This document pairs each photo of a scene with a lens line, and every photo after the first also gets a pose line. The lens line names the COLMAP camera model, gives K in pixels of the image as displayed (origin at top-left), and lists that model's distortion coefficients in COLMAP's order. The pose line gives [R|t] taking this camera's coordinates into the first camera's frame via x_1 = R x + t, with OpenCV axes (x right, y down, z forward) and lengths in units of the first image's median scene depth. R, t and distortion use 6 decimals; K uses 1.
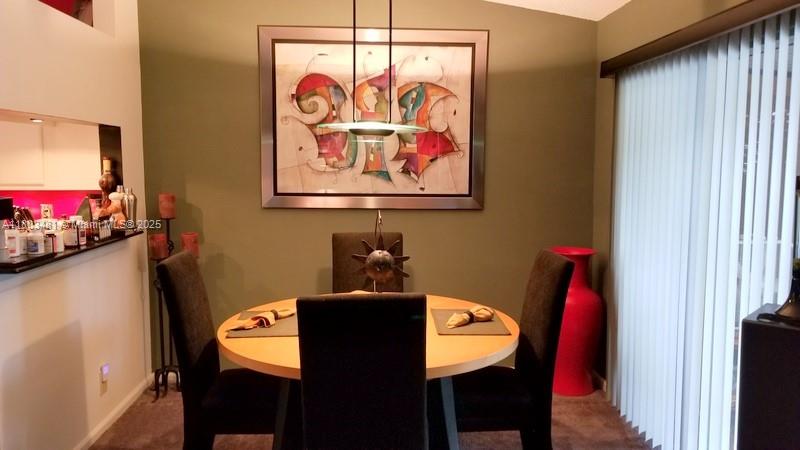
lens RADIAL K [[642.4, 0, 401.0], [0, 642.4, 220.5], [0, 0, 1]] dist [0.062415, -0.130080]
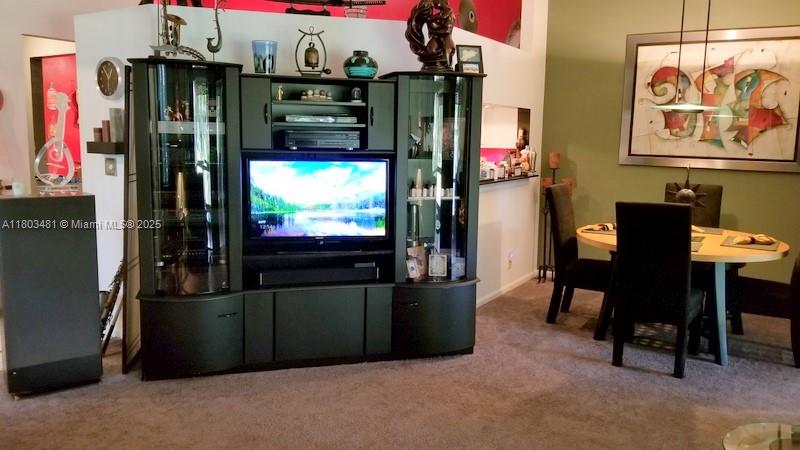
lens RADIAL K [[642.4, 0, 401.0], [0, 642.4, 220.5], [0, 0, 1]] dist [0.062415, -0.130080]
pose [[0.833854, 0.083508, -0.545632, 0.169447], [-0.062232, 0.996410, 0.057394, 0.051391], [0.548466, -0.013902, 0.836057, -0.450028]]
